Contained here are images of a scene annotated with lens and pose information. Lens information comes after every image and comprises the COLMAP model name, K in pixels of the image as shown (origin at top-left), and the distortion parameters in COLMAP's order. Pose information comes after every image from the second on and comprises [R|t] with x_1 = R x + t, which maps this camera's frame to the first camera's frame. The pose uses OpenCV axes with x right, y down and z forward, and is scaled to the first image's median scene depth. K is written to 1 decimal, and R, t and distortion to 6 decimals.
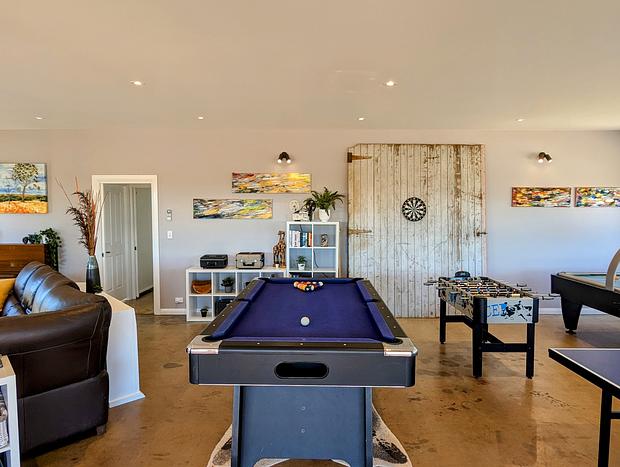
lens RADIAL K [[390.8, 0, 313.7], [0, 390.8, 230.9], [0, 0, 1]] dist [0.002043, -0.003883]
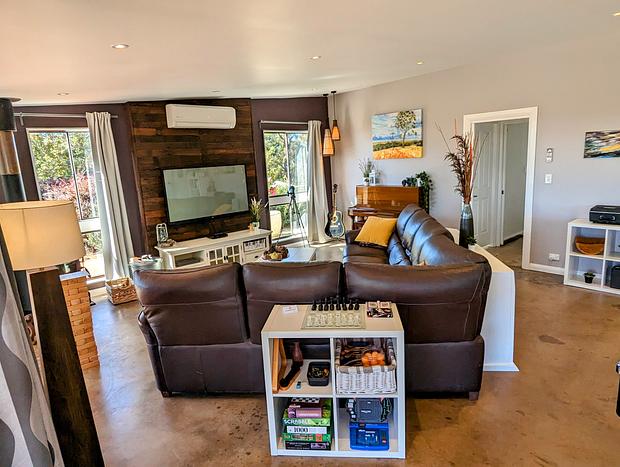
lens RADIAL K [[390.8, 0, 313.7], [0, 390.8, 230.9], [0, 0, 1]] dist [0.002043, -0.003883]
pose [[0.660319, 0.106314, -0.743422, -0.068517], [0.011568, 0.988371, 0.151618, -0.012461], [0.750896, -0.108716, 0.651410, 0.070175]]
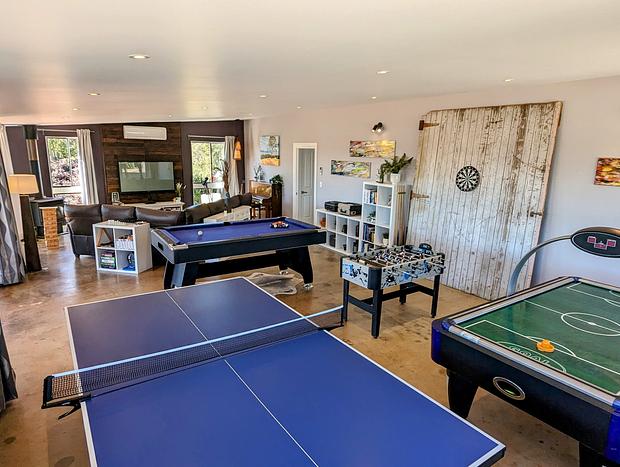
lens RADIAL K [[390.8, 0, 313.7], [0, 390.8, 230.9], [0, 0, 1]] dist [0.002043, -0.003883]
pose [[0.567690, 0.177901, -0.803791, 0.830180], [-0.064261, 0.982968, 0.172173, -0.070160], [0.820731, -0.046089, 0.569453, 0.143695]]
